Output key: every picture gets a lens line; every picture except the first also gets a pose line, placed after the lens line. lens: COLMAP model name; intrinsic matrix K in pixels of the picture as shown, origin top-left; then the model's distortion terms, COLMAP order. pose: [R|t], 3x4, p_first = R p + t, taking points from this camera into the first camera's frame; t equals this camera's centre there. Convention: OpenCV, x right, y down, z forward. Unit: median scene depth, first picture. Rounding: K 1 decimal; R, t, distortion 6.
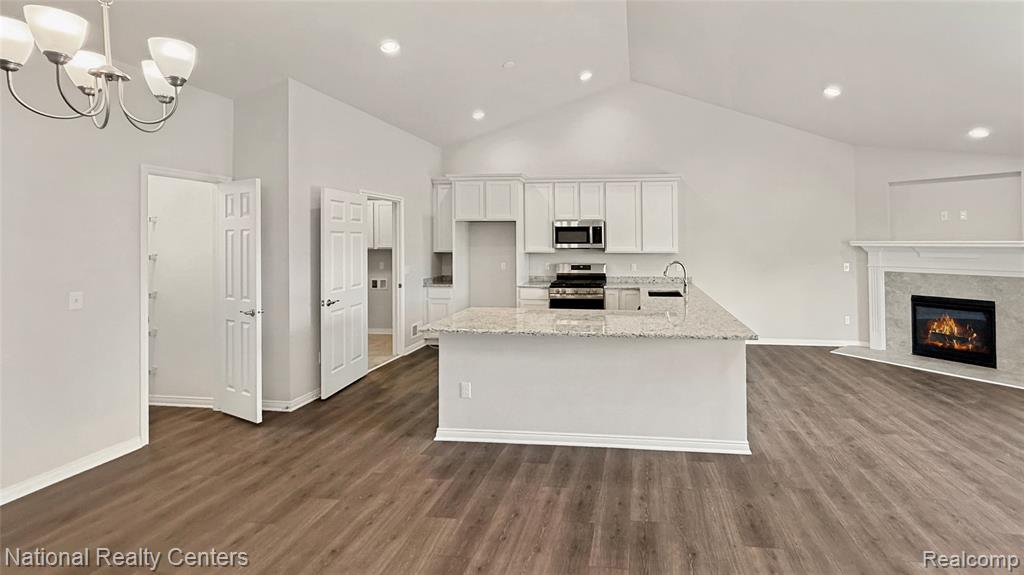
lens RADIAL K [[422.4, 0, 605.6], [0, 422.4, 240.3], [0, 0, 1]] dist [-0.006143, 0.001824]
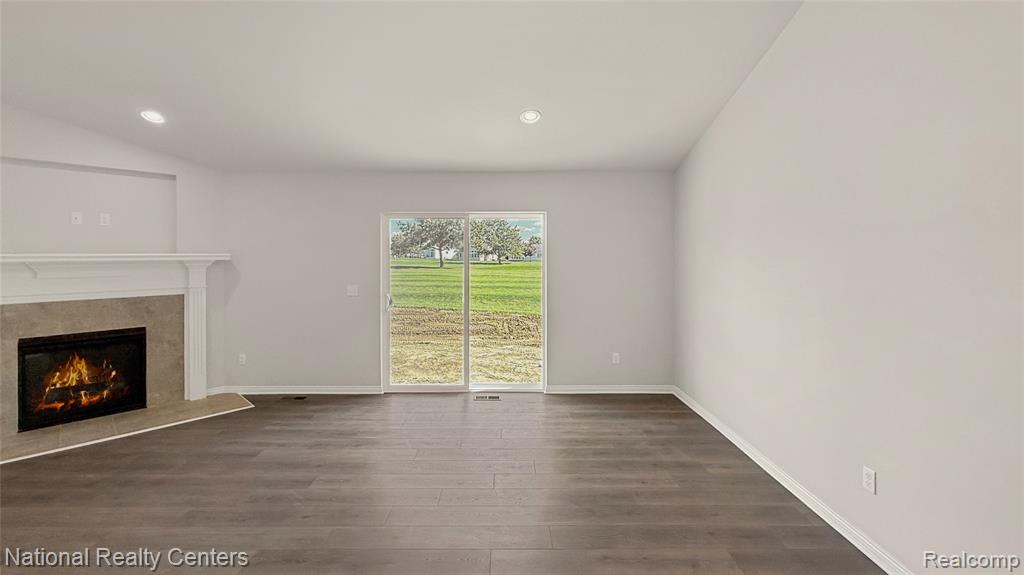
lens RADIAL K [[422.4, 0, 497.7], [0, 422.4, 257.0], [0, 0, 1]] dist [-0.006143, 0.001824]
pose [[-0.098376, -0.003982, 0.995141, 0.031236], [-0.007517, 0.999966, 0.003258, -0.000335], [-0.995121, -0.007159, -0.098403, 0.360520]]
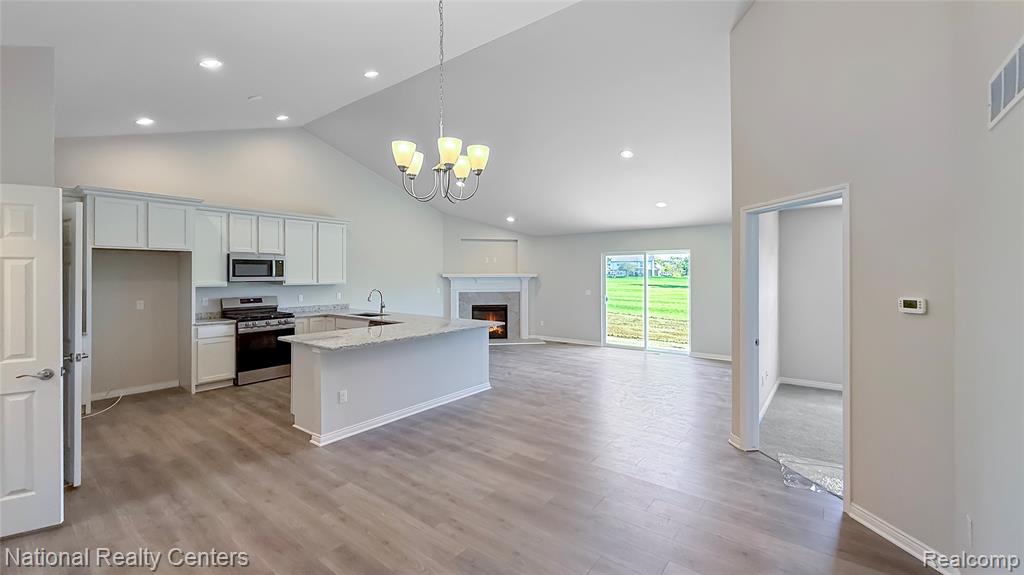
lens RADIAL K [[422.4, 0, 489.3], [0, 422.4, 272.6], [0, 0, 1]] dist [-0.006143, 0.001824]
pose [[0.561172, 0.001177, 0.827699, -0.676839], [-0.004619, 0.999988, 0.001709, -0.007091], [-0.827687, -0.004783, 0.561170, -0.026048]]
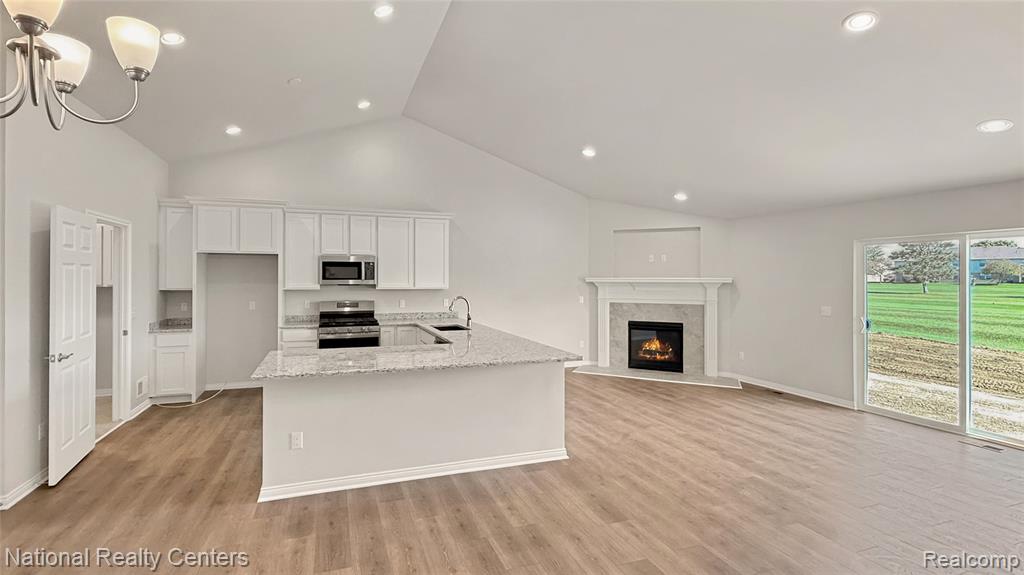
lens RADIAL K [[422.4, 0, 483.9], [0, 422.4, 280.3], [0, 0, 1]] dist [-0.006143, 0.001824]
pose [[0.919868, 0.001251, 0.392226, -0.179858], [-0.004453, 0.999964, 0.007254, 0.000240], [-0.392203, -0.008419, 0.919840, 0.002986]]
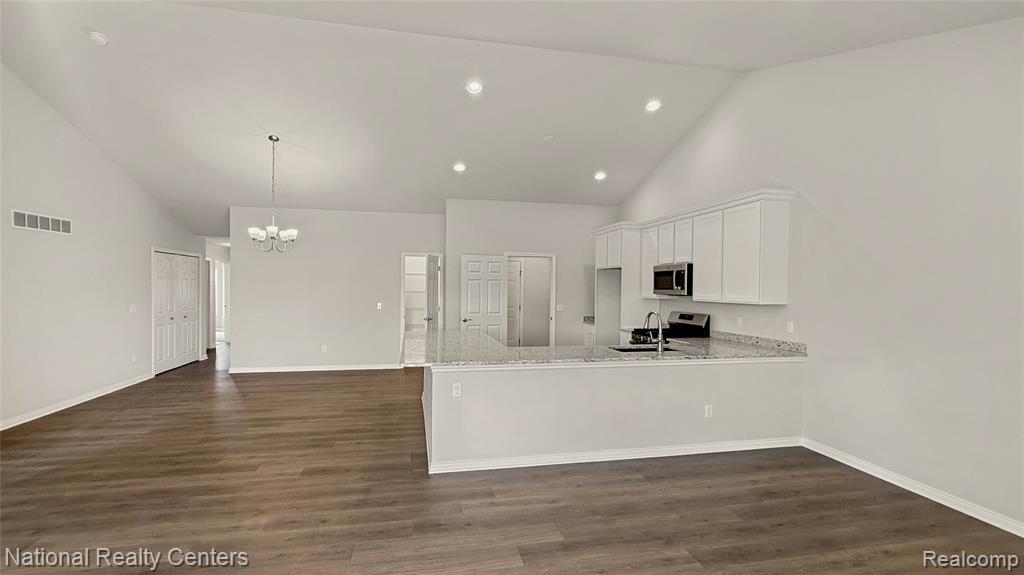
lens RADIAL K [[422.4, 0, 524.3], [0, 422.4, 294.1], [0, 0, 1]] dist [-0.006143, 0.001824]
pose [[0.344758, 0.020704, -0.938463, 0.785988], [-0.007845, 0.999785, 0.019174, 0.002330], [0.938659, 0.000752, 0.344847, 0.449967]]
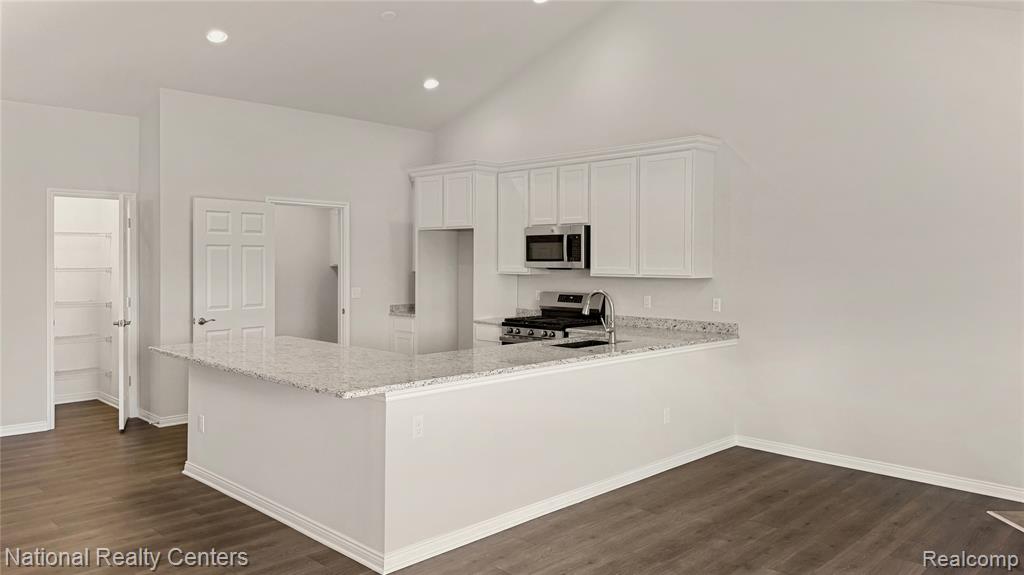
lens RADIAL K [[700.6, 0, 529.8], [0, 700.6, 260.8], [0, 0, 1]] dist [0.008667, -0.015738]
pose [[0.799215, 0.005118, -0.601023, 0.635304], [-0.003067, 0.999985, 0.004436, 0.003120], [0.601037, -0.001702, 0.799219, 0.135976]]
